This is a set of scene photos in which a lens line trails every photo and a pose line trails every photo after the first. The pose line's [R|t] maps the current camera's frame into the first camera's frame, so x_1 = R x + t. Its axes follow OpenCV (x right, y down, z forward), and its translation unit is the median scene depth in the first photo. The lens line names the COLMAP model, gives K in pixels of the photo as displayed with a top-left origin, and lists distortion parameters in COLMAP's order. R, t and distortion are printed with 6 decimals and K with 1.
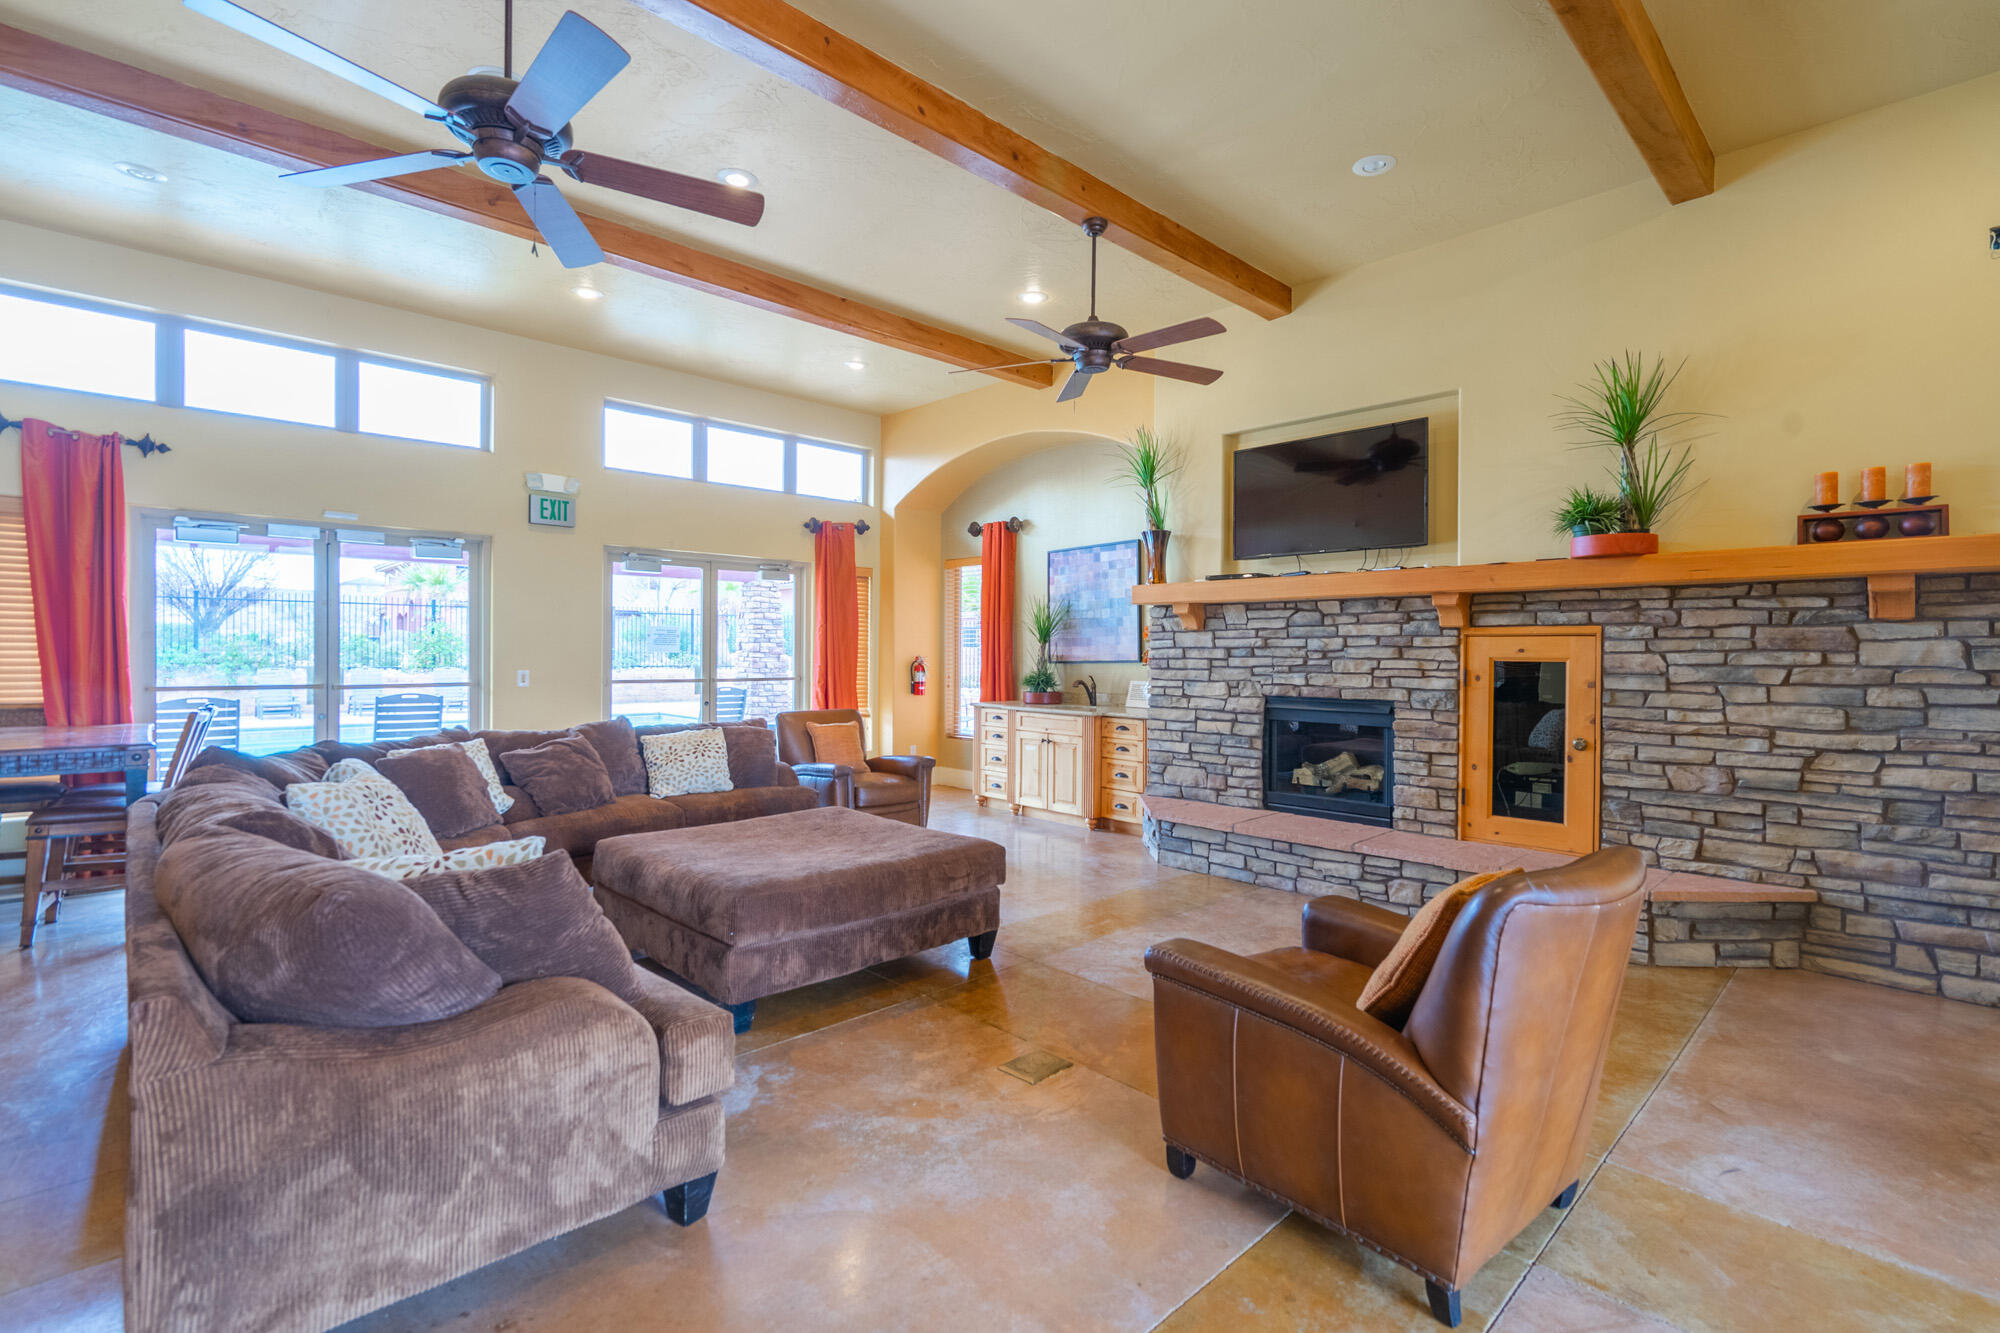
lens RADIAL K [[934.0, 0, 1000.0], [0, 934.0, 666.5], [0, 0, 1]] dist [0.001642, 0.000585]
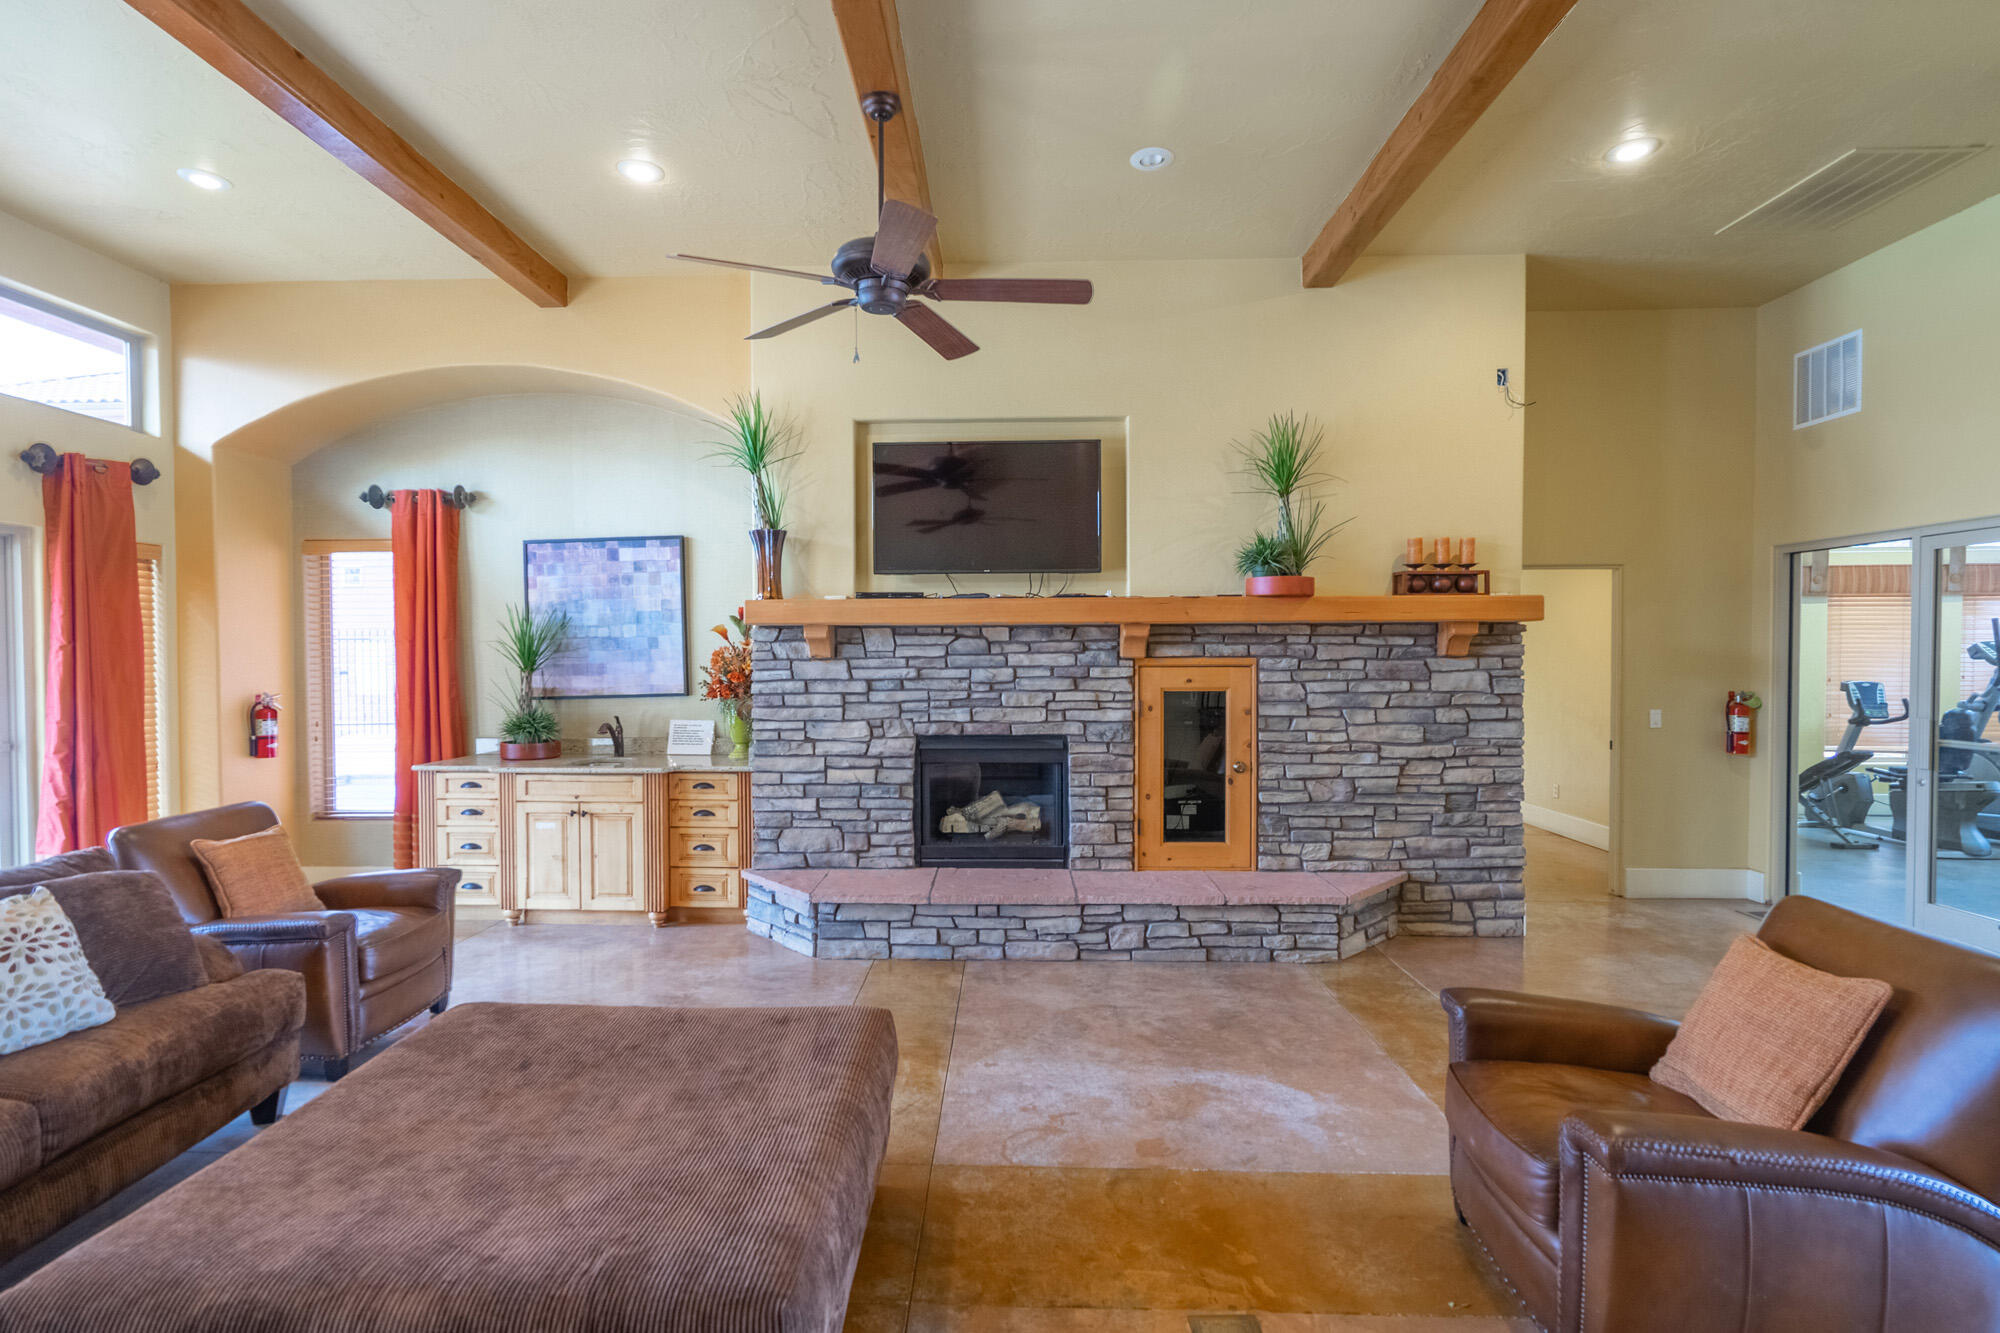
lens RADIAL K [[960.1, 0, 999.7], [0, 960.1, 683.2], [0, 0, 1]] dist [-0.001208, 0.000273]
pose [[0.711801, -0.028891, 0.701787, -0.320571], [0.018750, 0.999579, 0.022133, -0.039627], [-0.702131, -0.002596, 0.712043, 0.366791]]
